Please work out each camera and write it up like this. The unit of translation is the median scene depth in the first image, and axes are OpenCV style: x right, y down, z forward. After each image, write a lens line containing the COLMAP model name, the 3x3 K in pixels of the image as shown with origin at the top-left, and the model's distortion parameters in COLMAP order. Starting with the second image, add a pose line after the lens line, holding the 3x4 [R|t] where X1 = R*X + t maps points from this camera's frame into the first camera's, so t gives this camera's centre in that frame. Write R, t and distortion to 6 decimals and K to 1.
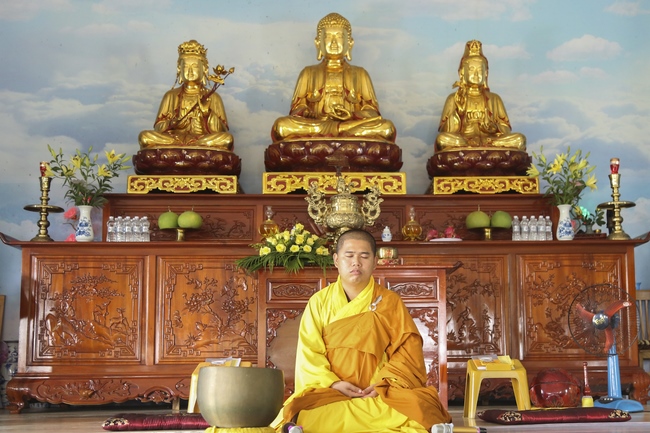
lens RADIAL K [[1155.5, 0, 396.2], [0, 1155.5, 216.7], [0, 0, 1]] dist [0.021931, 0.110343]
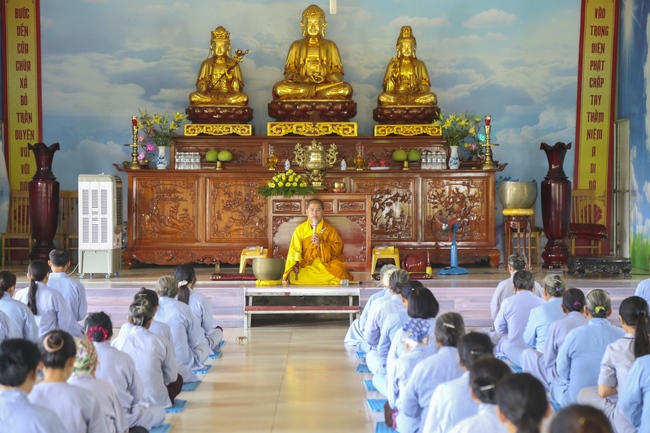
lens RADIAL K [[1976.3, 0, 325.0], [0, 1976.3, 216.5], [0, 0, 1]] dist [-0.042802, -0.285697]
pose [[0.997891, 0.010993, -0.063973, 0.136920], [-0.001185, 0.988476, 0.151376, -0.315519], [0.064900, -0.150981, 0.986404, -1.670505]]
